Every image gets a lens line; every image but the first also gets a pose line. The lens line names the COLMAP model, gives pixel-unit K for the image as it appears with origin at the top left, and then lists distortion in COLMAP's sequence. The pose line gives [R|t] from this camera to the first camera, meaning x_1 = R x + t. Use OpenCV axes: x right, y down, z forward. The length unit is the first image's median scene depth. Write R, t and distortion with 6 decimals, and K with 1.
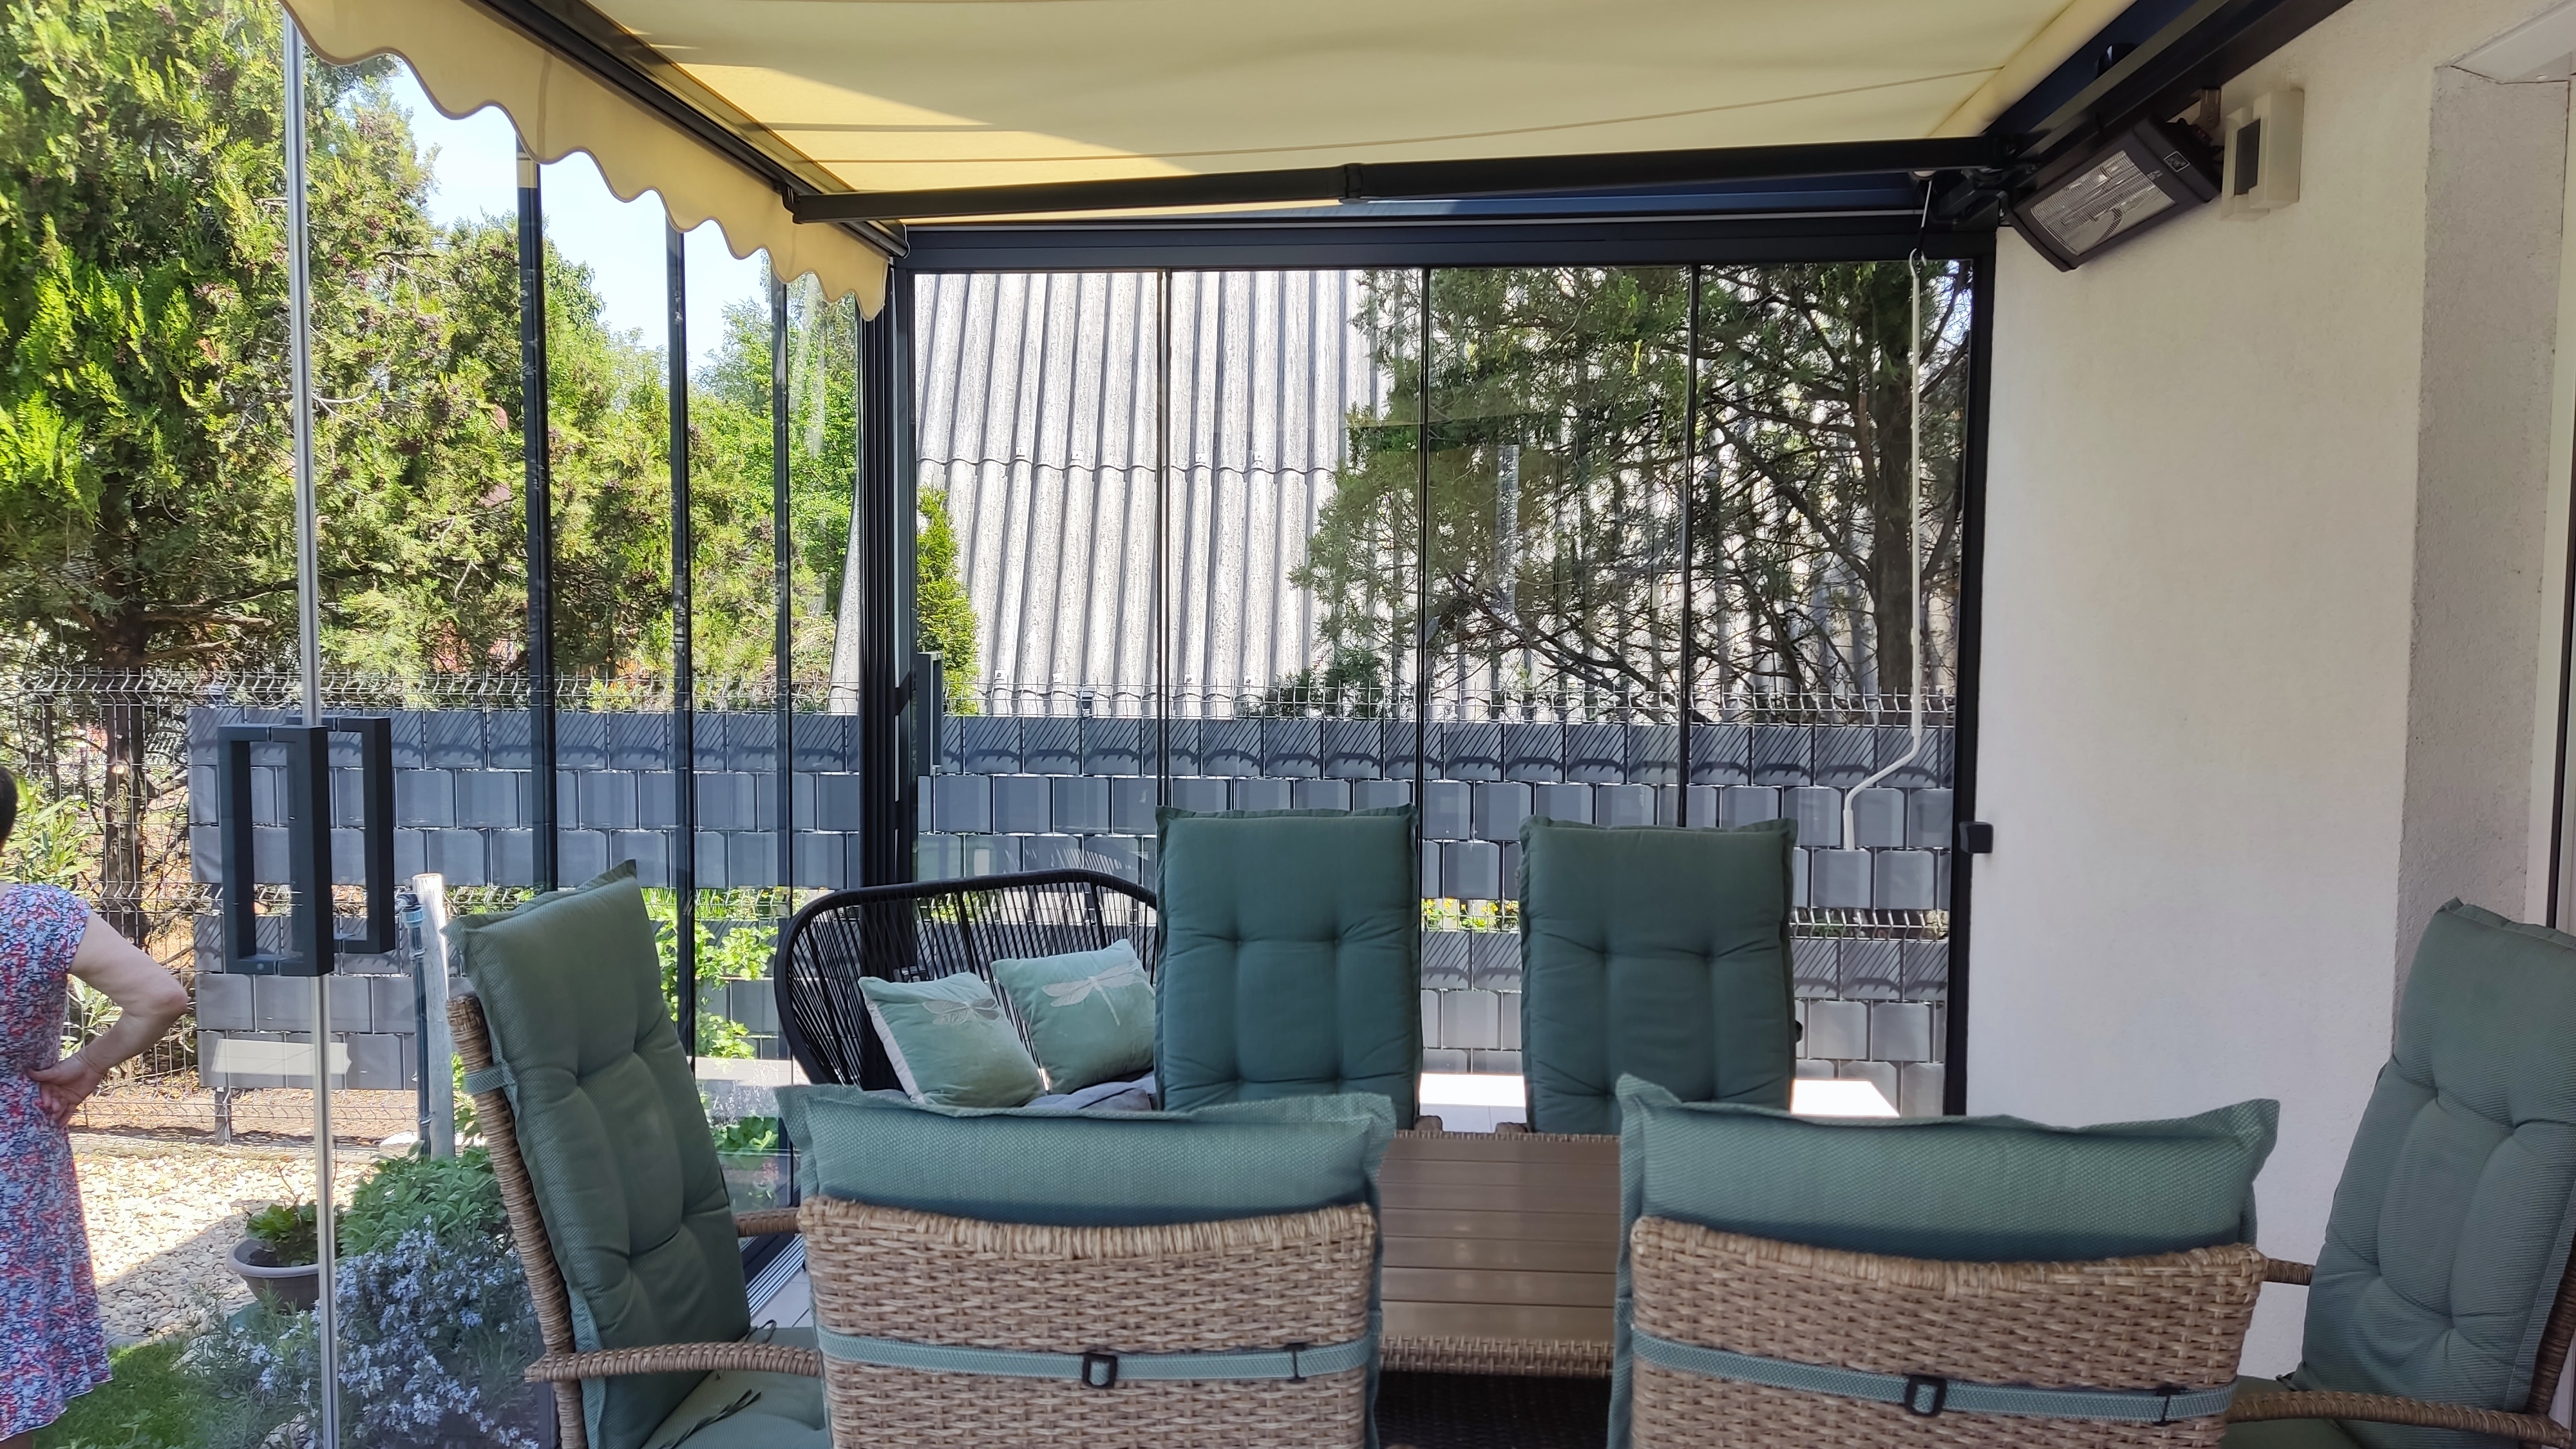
lens RADIAL K [[1859.8, 0, 1290.3], [0, 1859.8, 746.6], [0, 0, 1]] dist [0.027751, -0.017323]
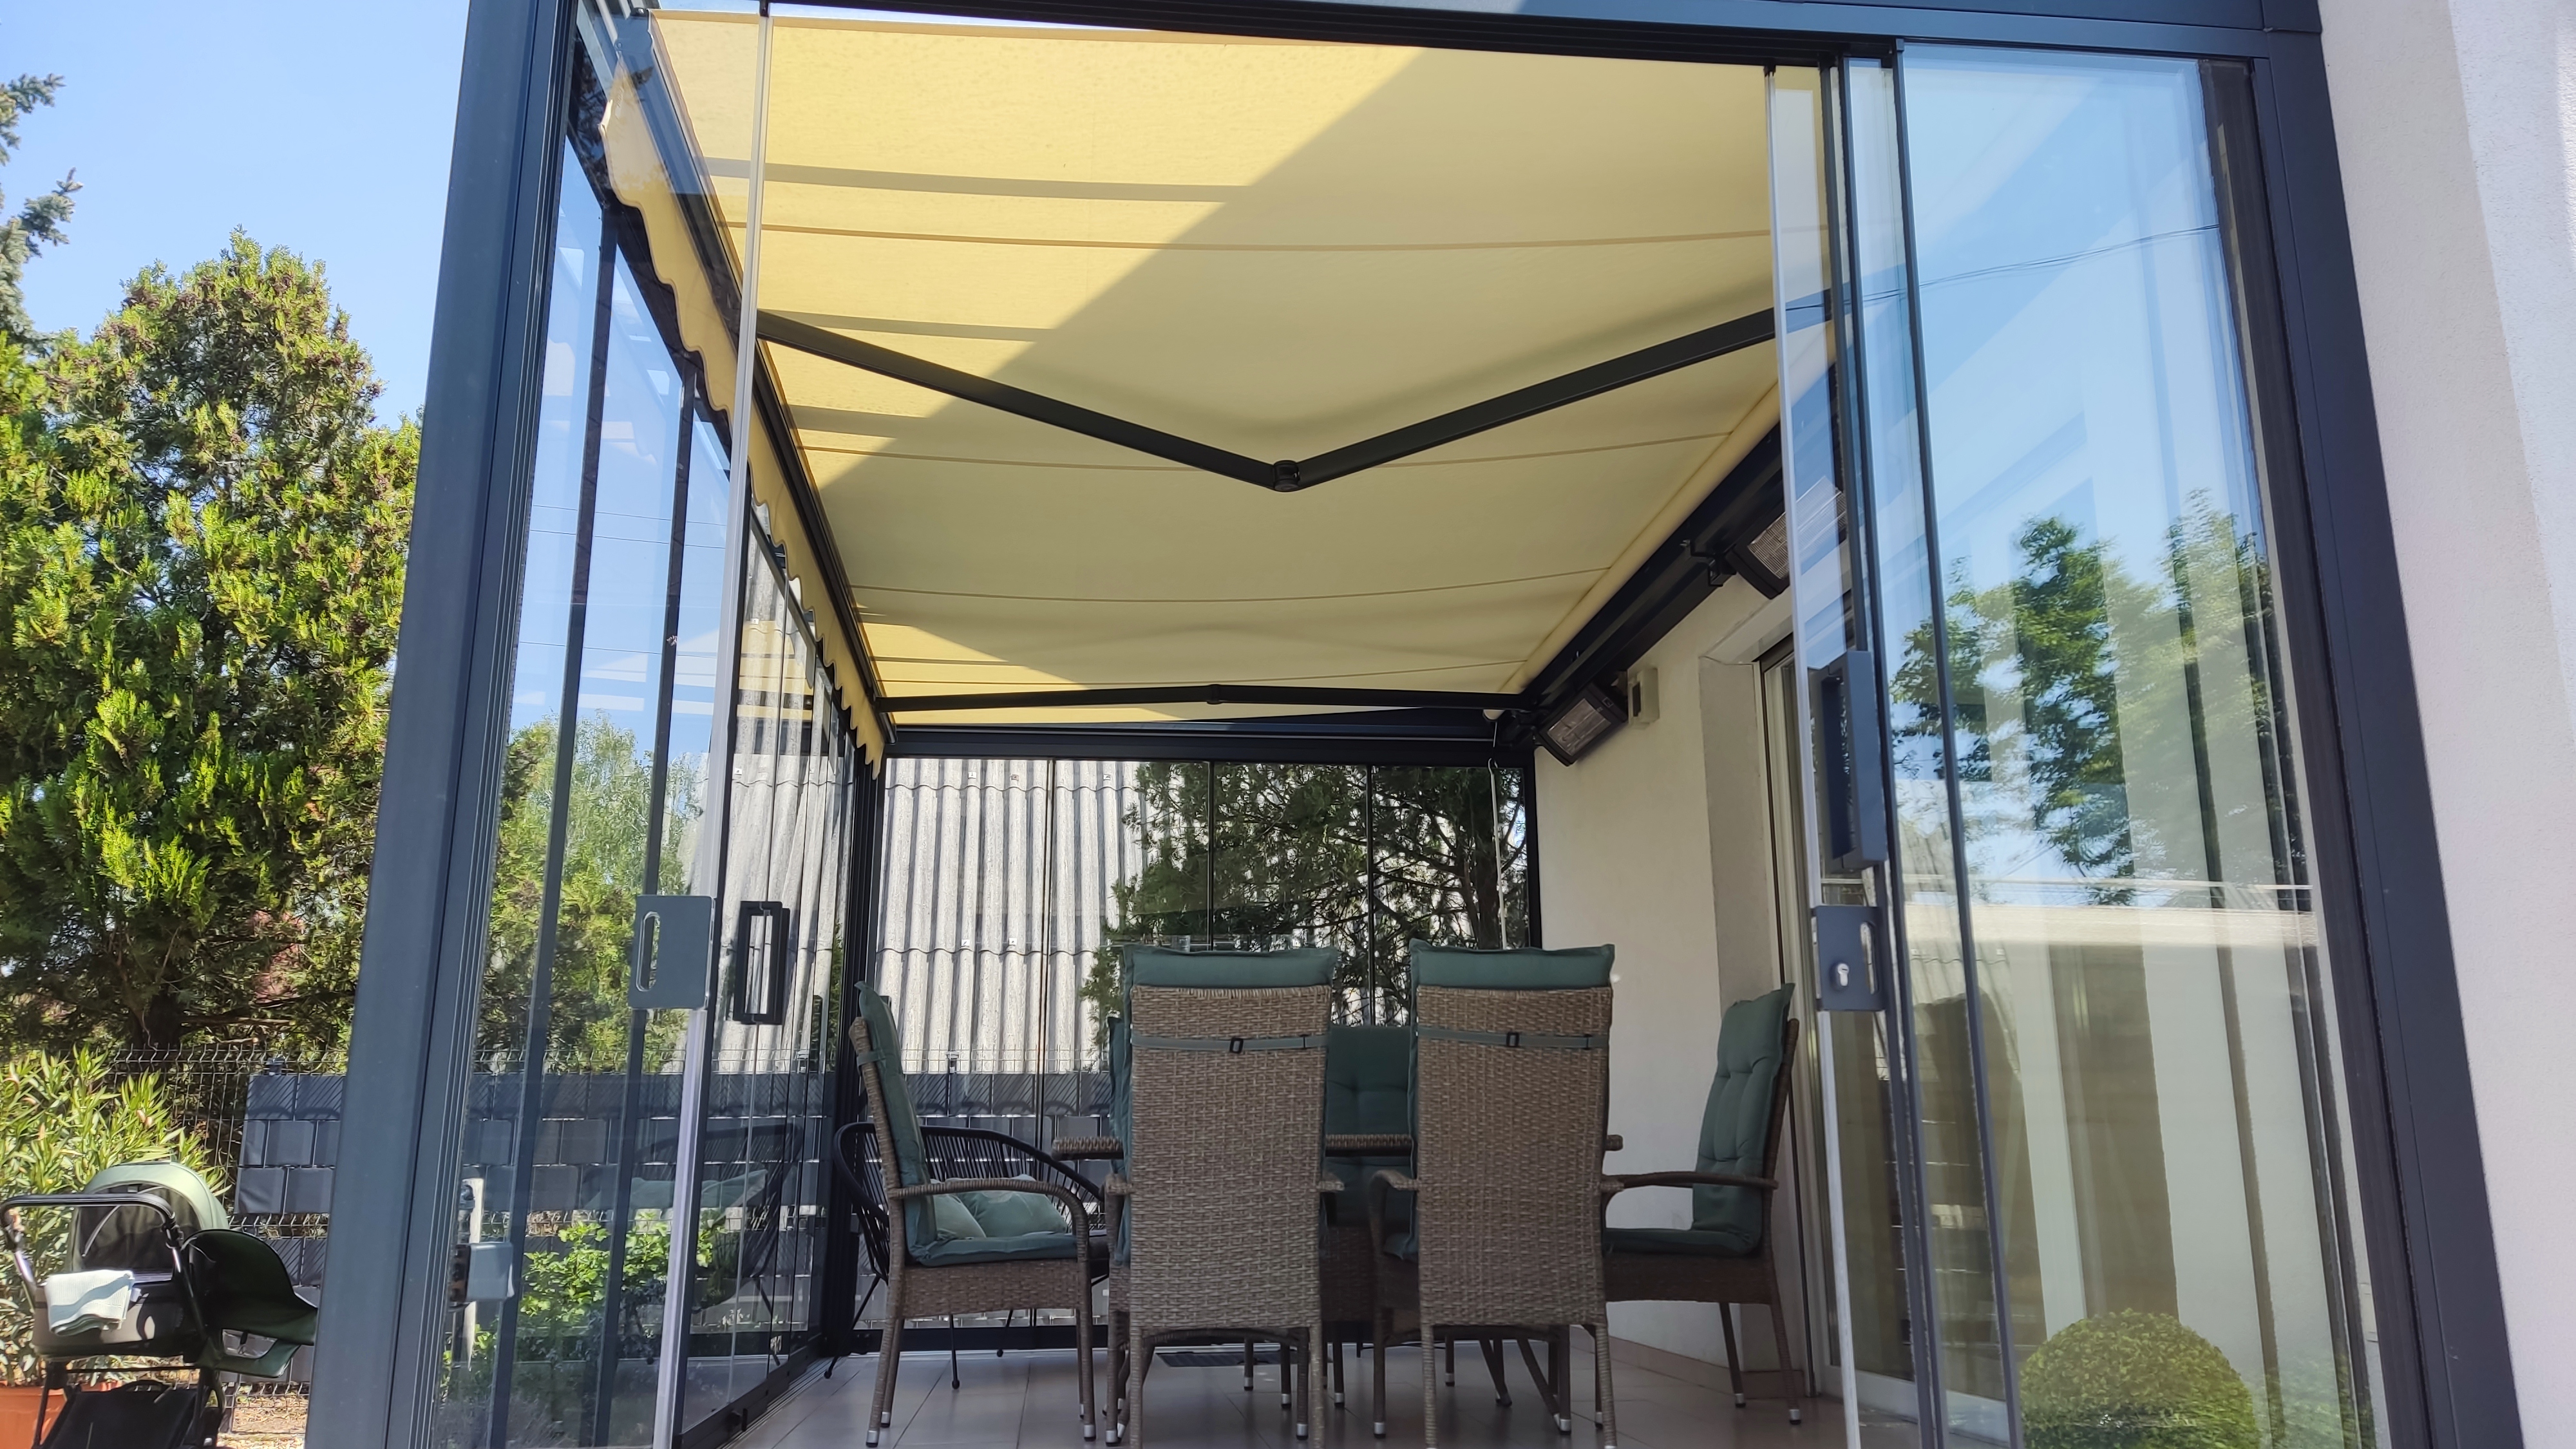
lens RADIAL K [[1859.8, 0, 1282.1], [0, 1859.8, 724.6], [0, 0, 1]] dist [0.027751, -0.017323]
pose [[0.980258, 0.034999, 0.194603, -0.176959], [0.029441, 0.947402, -0.318688, 0.227350], [-0.195521, 0.318126, 0.927668, -0.527828]]
